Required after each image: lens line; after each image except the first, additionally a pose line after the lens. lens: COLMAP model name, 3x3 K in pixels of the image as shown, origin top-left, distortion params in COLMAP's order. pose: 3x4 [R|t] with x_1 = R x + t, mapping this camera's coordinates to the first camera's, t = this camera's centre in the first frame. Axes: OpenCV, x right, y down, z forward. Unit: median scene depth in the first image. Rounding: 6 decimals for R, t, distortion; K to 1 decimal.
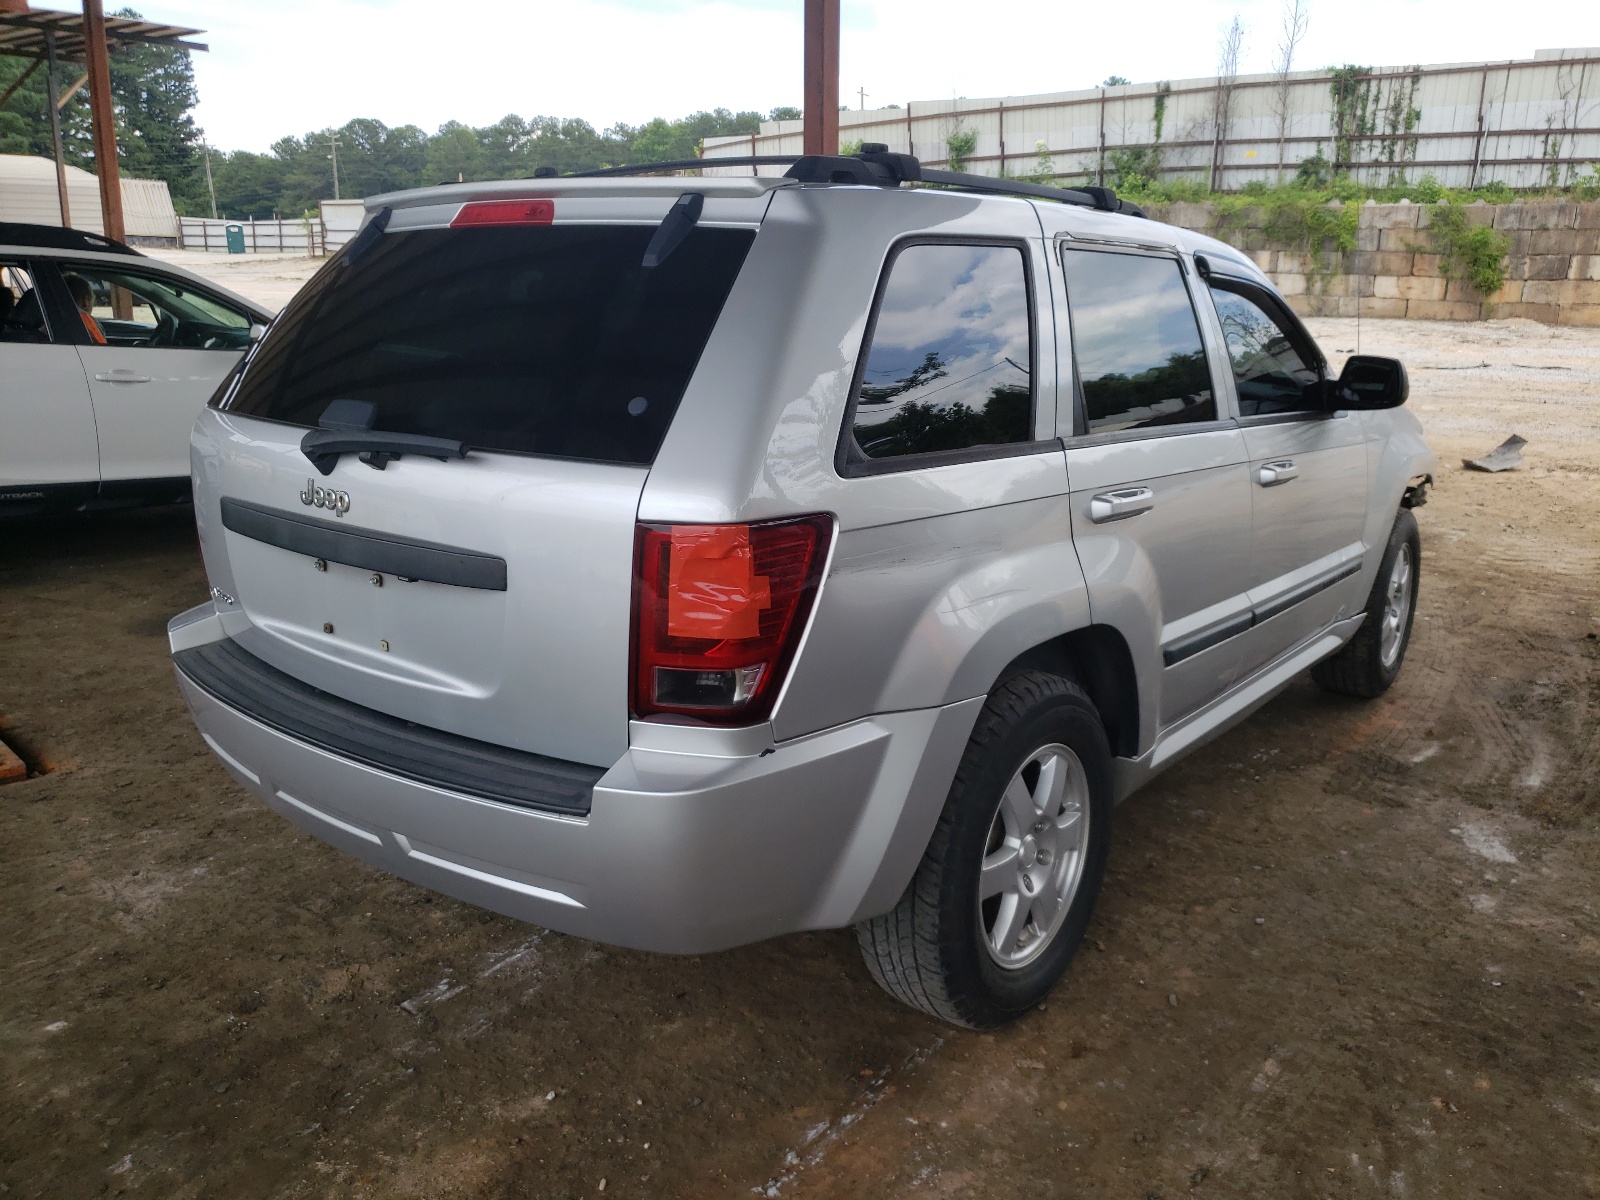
lens RADIAL K [[1223.3, 0, 799.5], [0, 1223.3, 572.7], [0, 0, 1]] dist [0.002599, -0.001666]
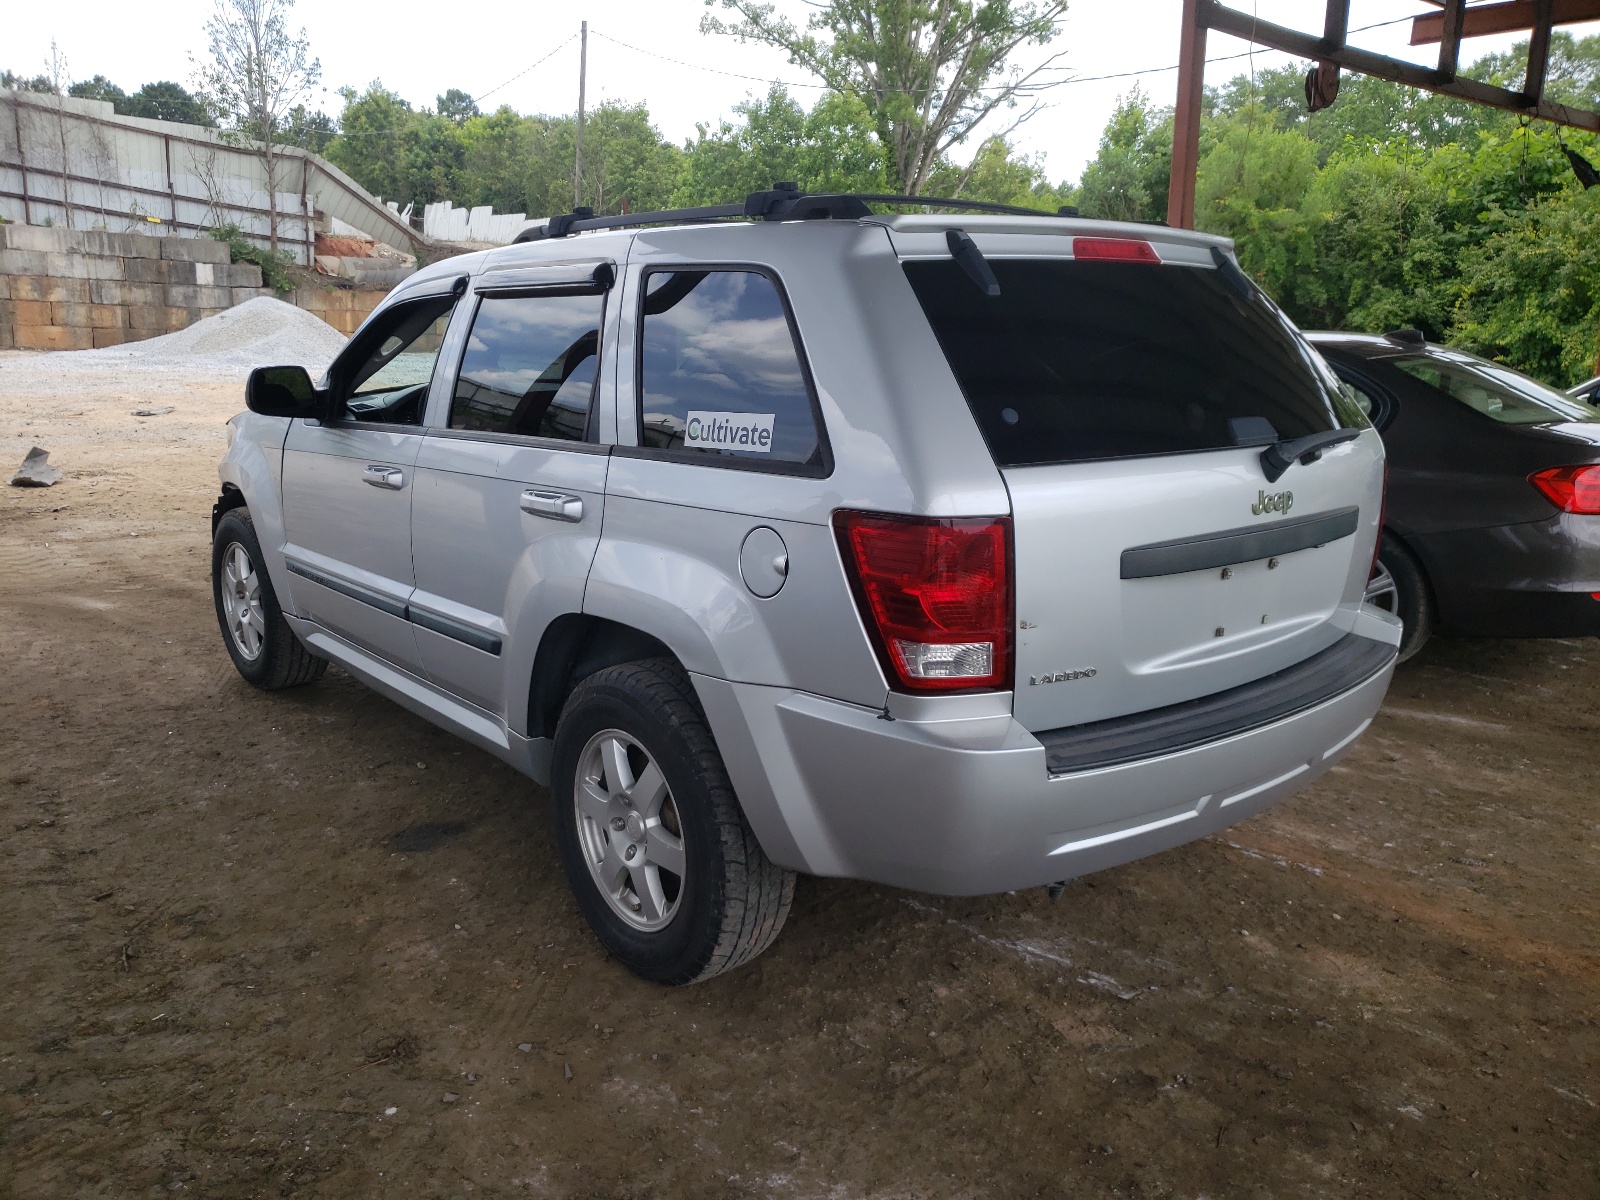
lens RADIAL K [[1247.4, 0, 800.0], [0, 1247.4, 600.0], [0, 0, 1]] dist [0.011849, 0.005376]
pose [[0.210136, -0.228519, 0.950590, -1.416464], [0.216155, 0.959097, 0.182781, -0.248584], [-0.953478, 0.167066, 0.250936, 1.004144]]
